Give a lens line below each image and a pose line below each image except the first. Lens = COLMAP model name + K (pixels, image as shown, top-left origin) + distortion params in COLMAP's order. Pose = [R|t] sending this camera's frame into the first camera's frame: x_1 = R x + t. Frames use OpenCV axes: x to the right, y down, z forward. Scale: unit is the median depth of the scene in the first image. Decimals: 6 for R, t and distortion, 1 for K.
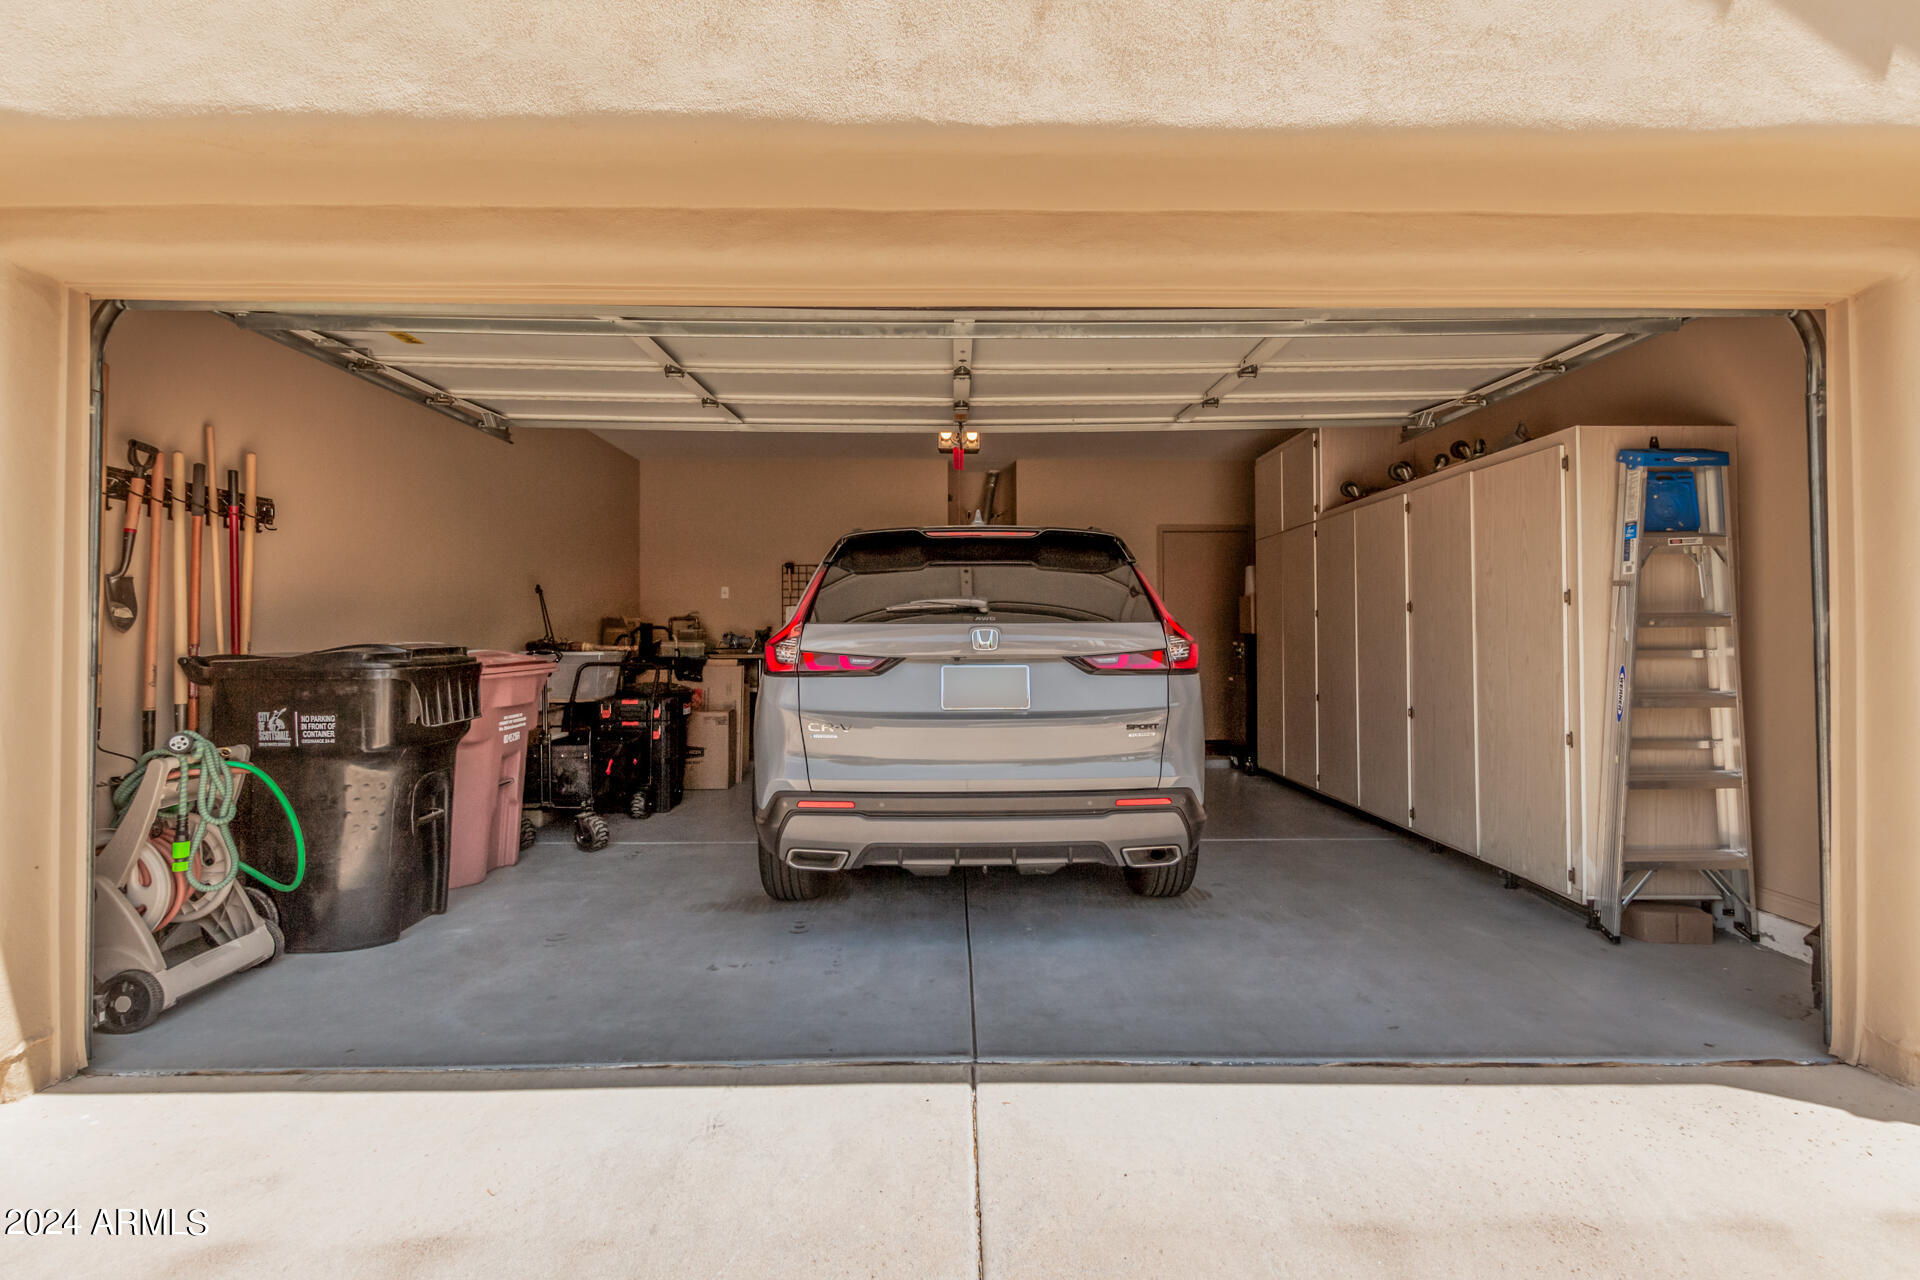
lens RADIAL K [[871.2, 0, 956.1], [0, 871.2, 650.1], [0, 0, 1]] dist [0.003831, -0.001119]
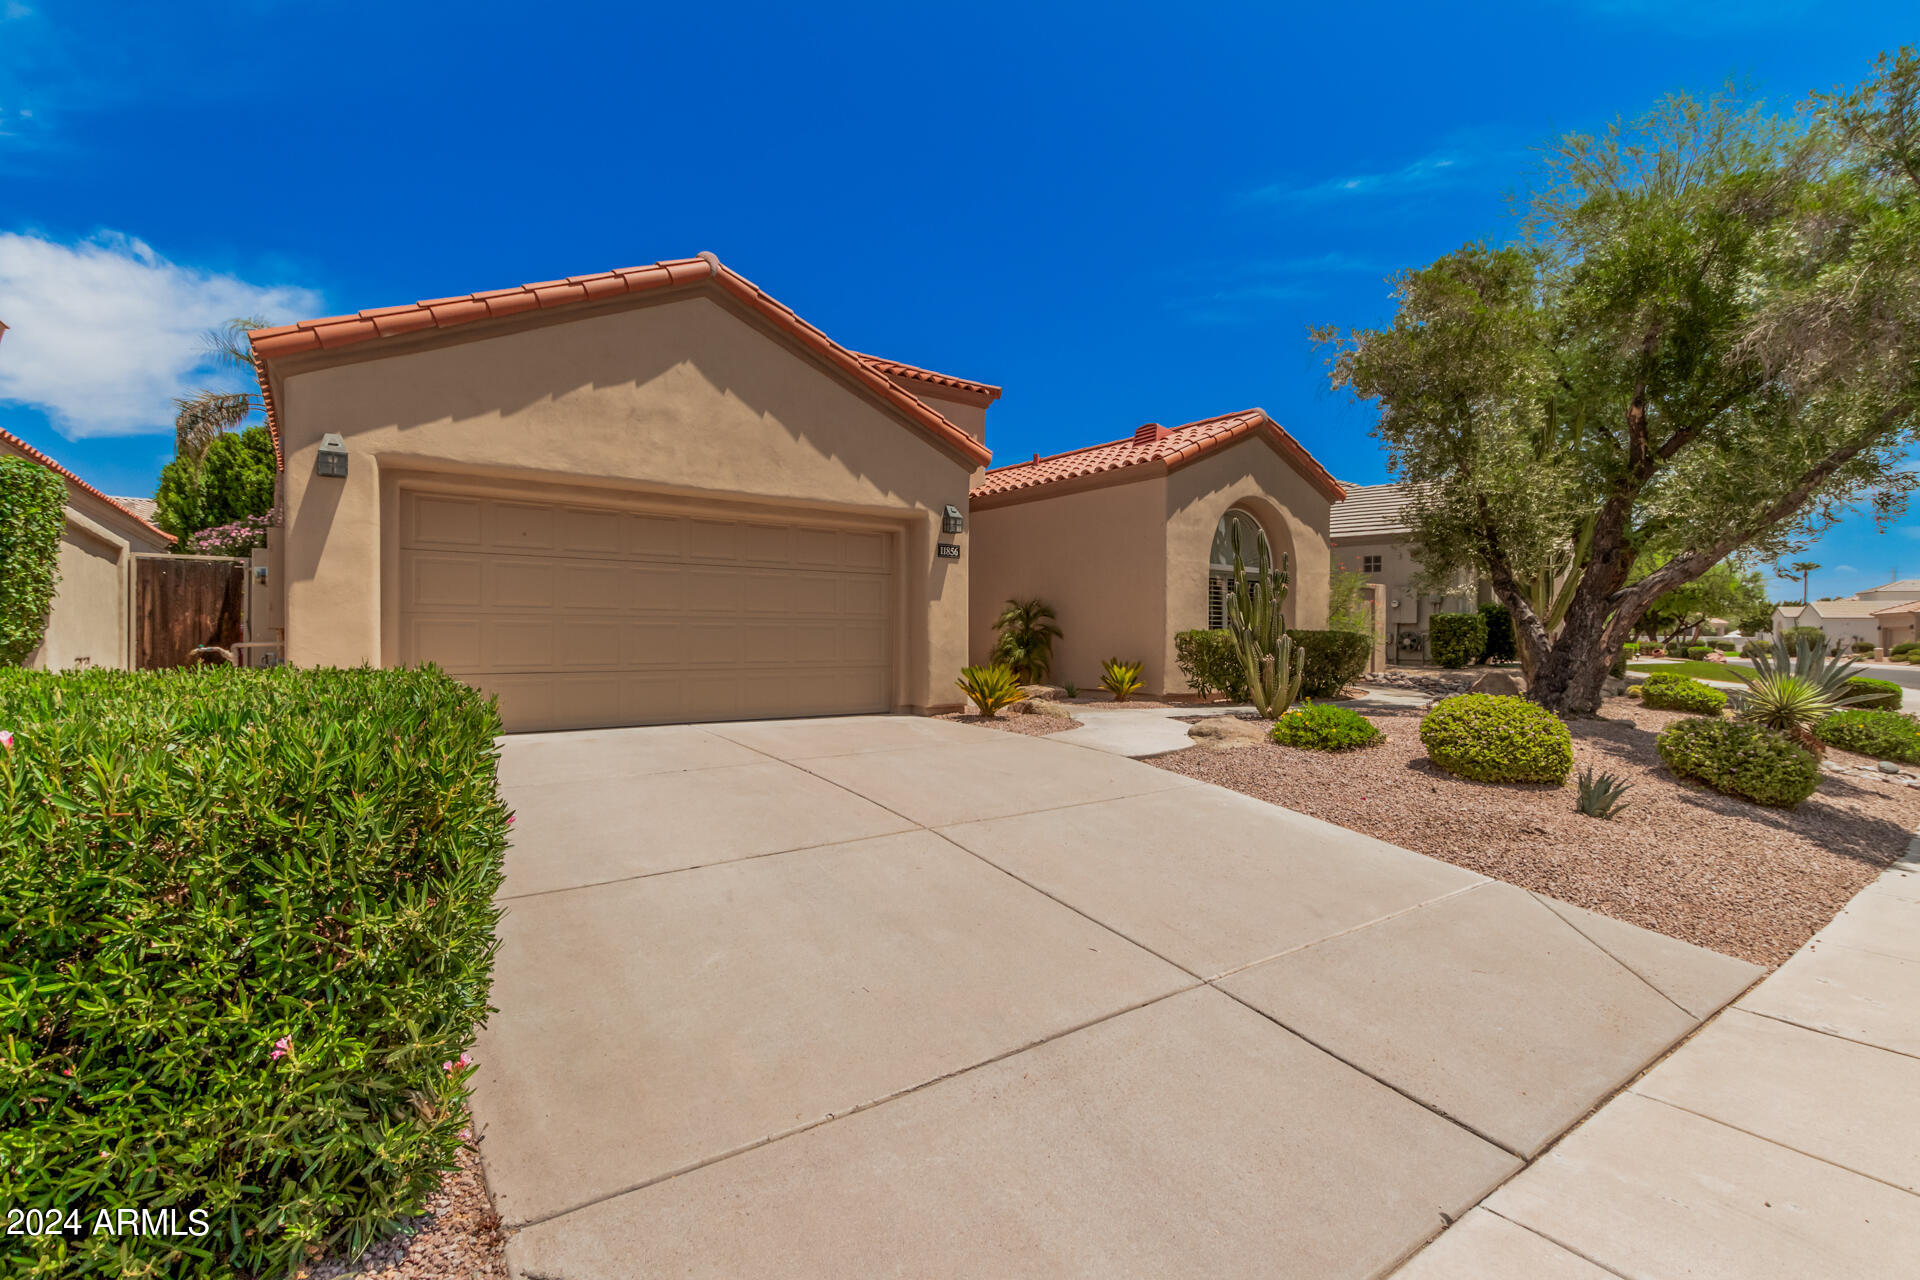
lens RADIAL K [[874.4, 0, 966.2], [0, 874.4, 630.3], [0, 0, 1]] dist [-0.005439, -0.001176]
pose [[0.813666, 0.006313, 0.581298, -1.442200], [-0.008273, 0.999966, 0.000720, 0.090176], [-0.581274, -0.005395, 0.813690, -3.294908]]
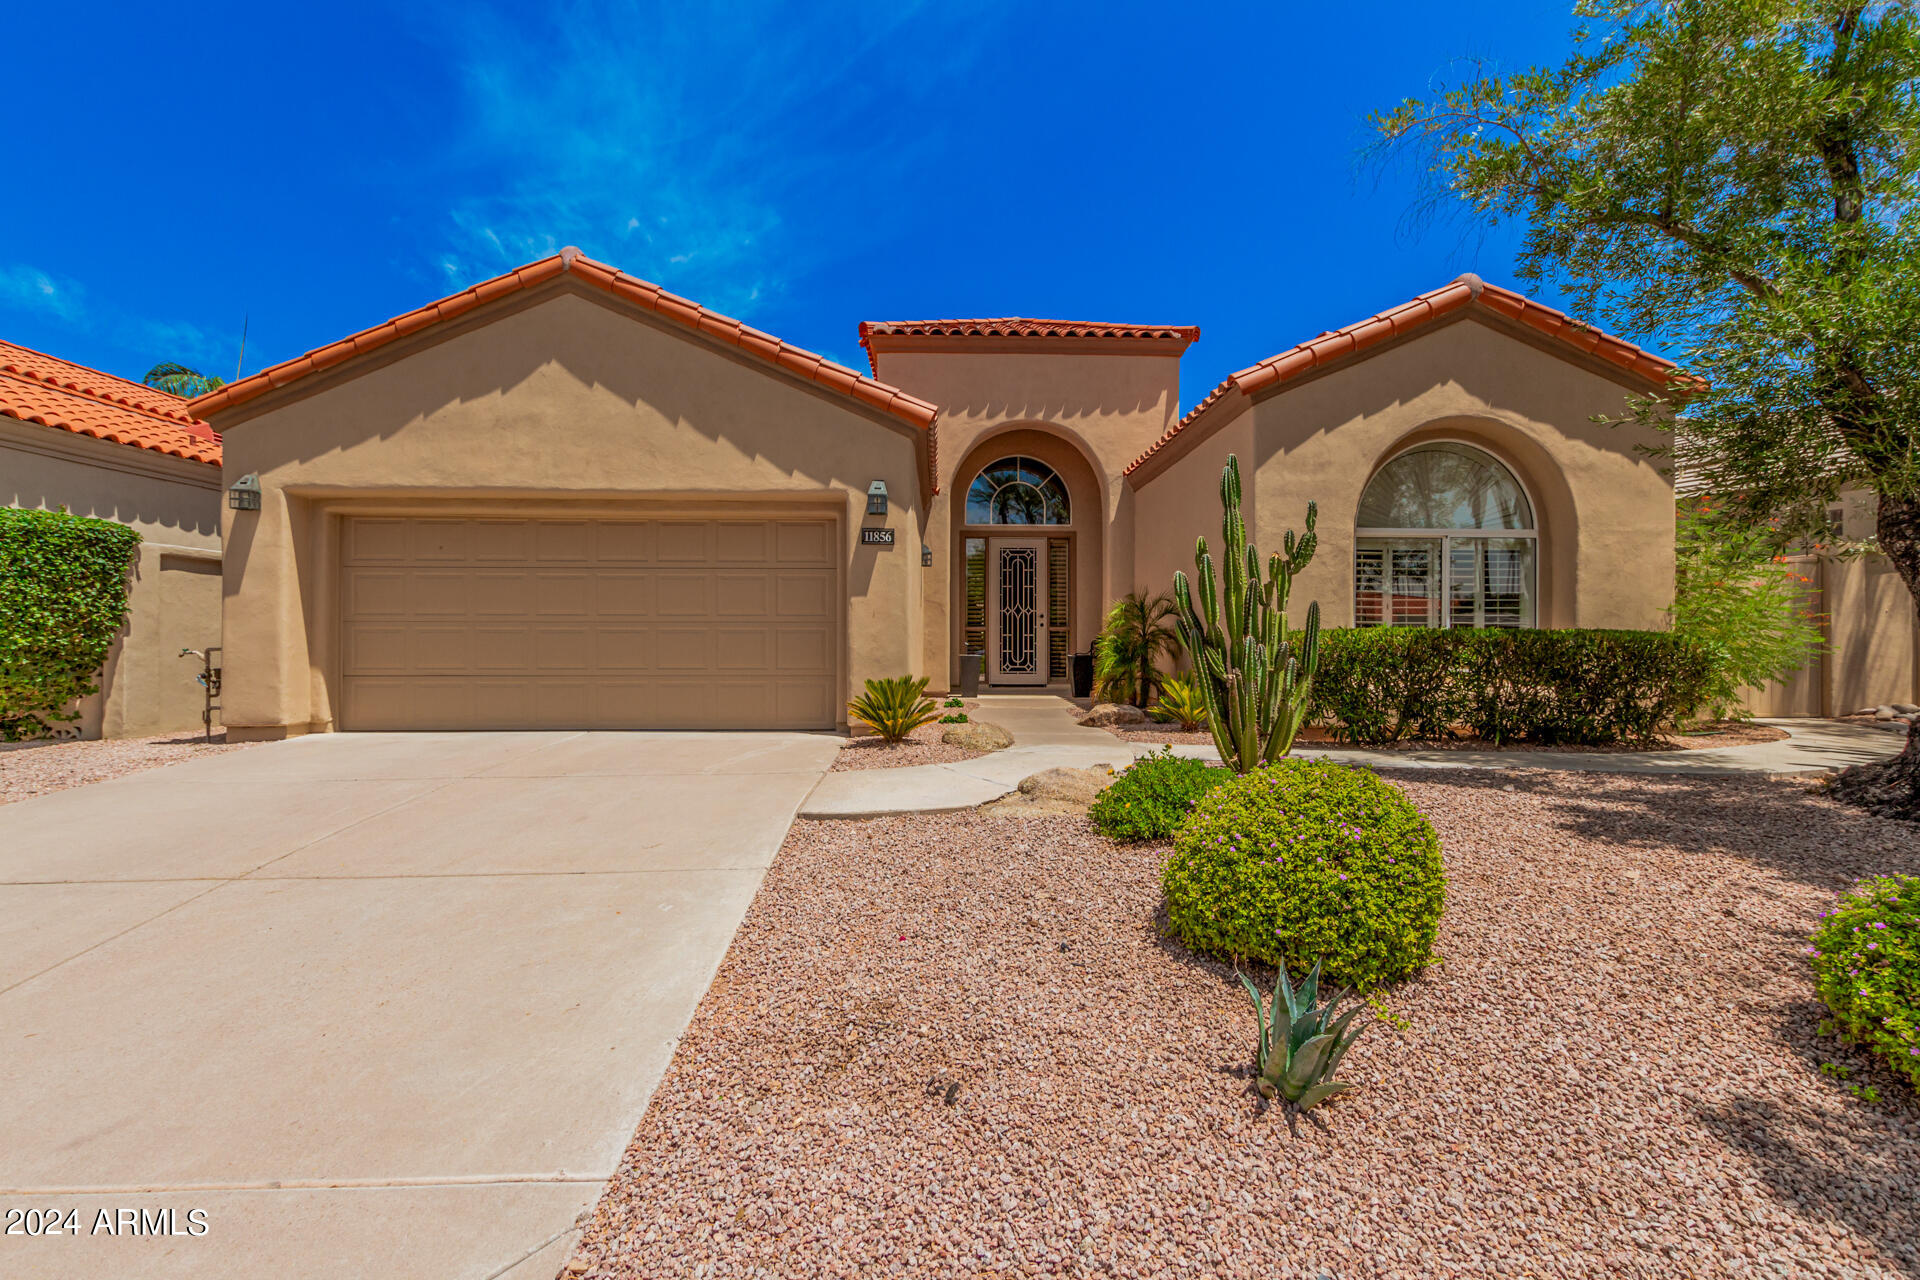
lens RADIAL K [[871.2, 0, 956.1], [0, 871.2, 650.1], [0, 0, 1]] dist [0.003831, -0.001119]
pose [[0.999806, -0.000218, 0.019670, 1.797768], [-0.000148, 0.999827, 0.018598, 0.098176], [-0.019671, -0.018597, 0.999634, -3.270964]]
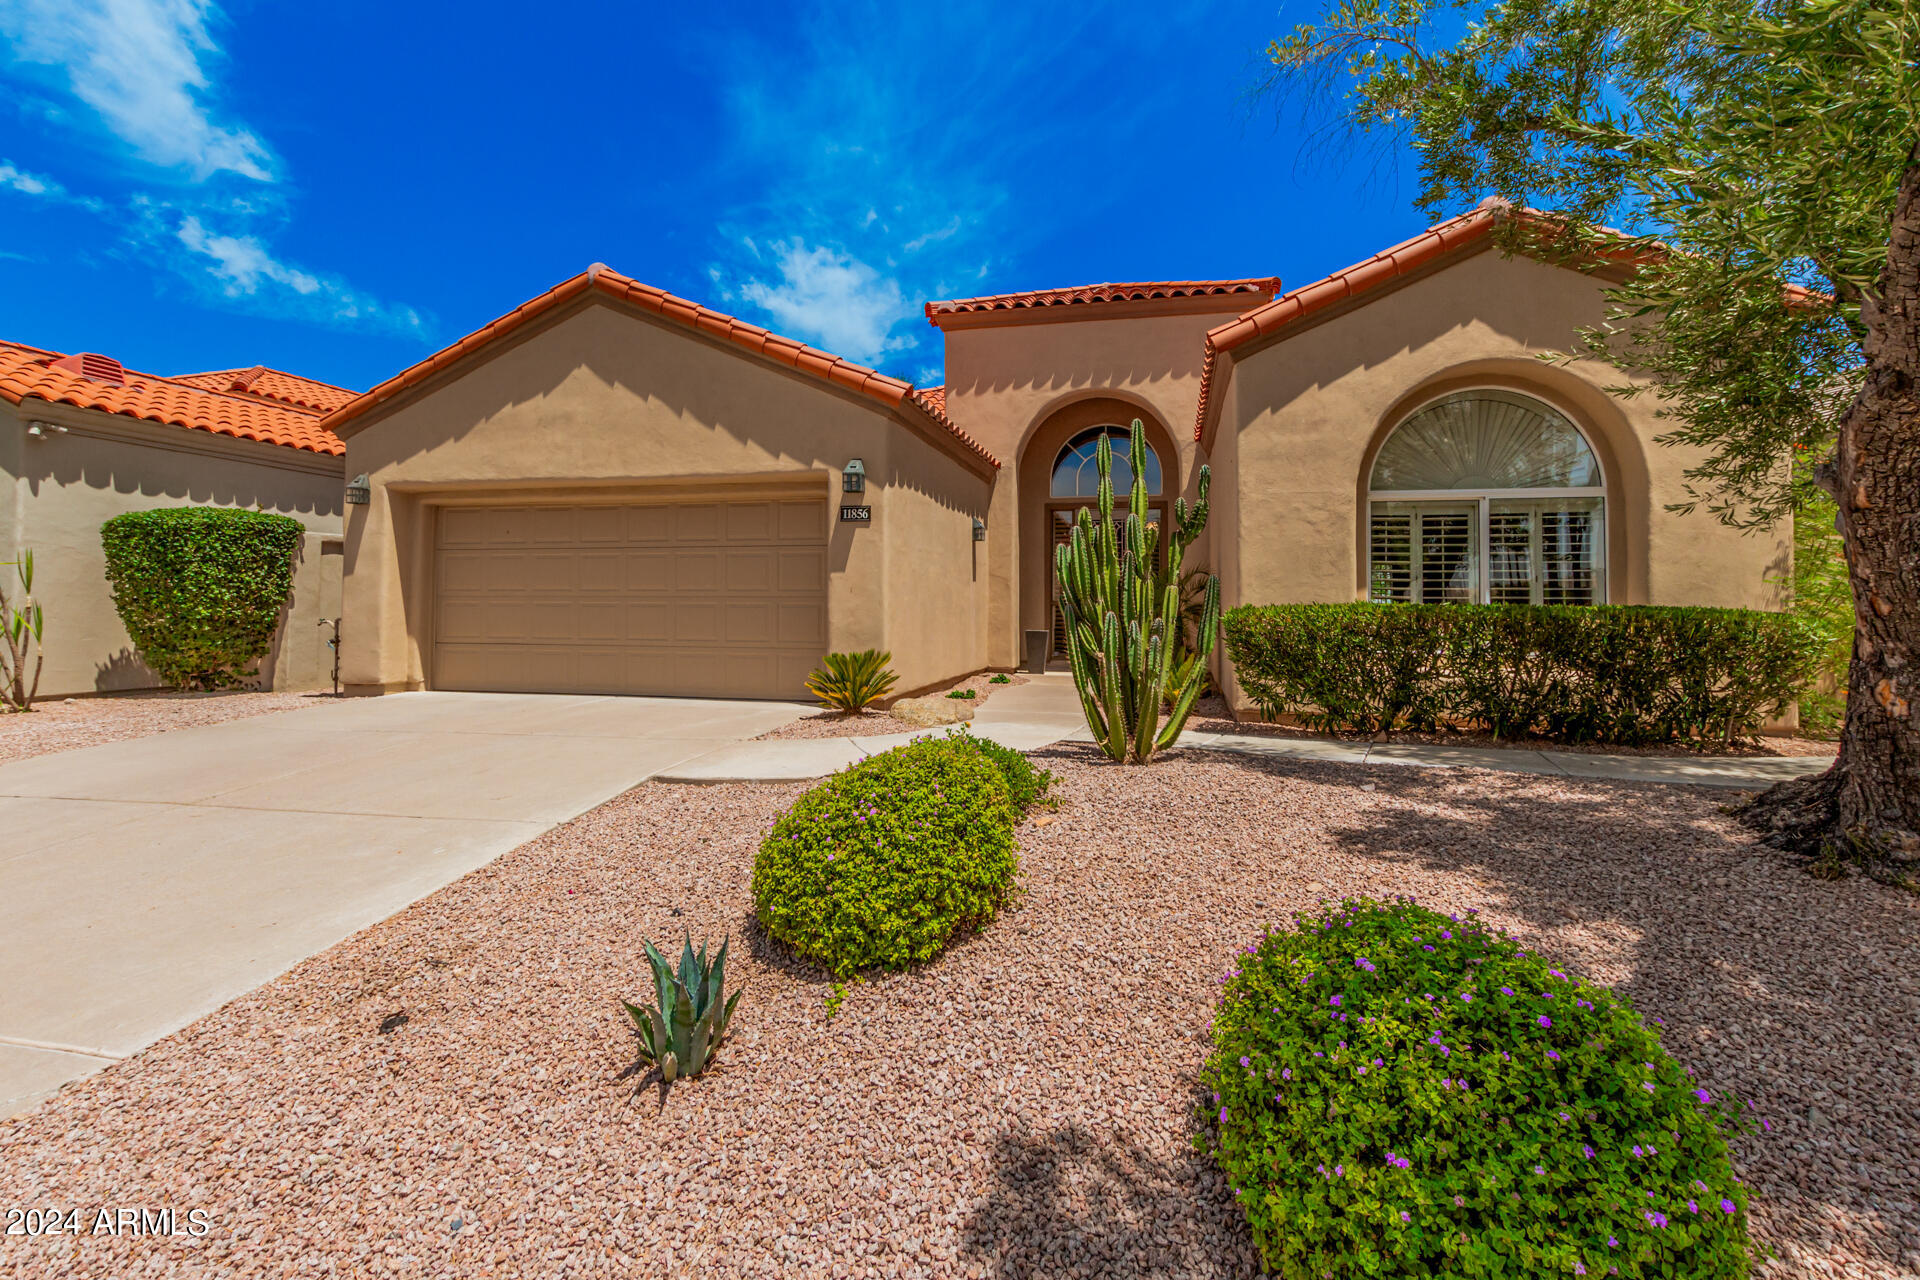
lens RADIAL K [[888.3, 0, 958.8], [0, 888.3, 598.1], [0, 0, 1]] dist [0.002375, -0.000111]
pose [[0.973022, 0.000843, -0.230712, 3.034898], [-0.003532, 0.999931, -0.011244, 0.094288], [0.230686, 0.011755, 0.972957, -3.209026]]
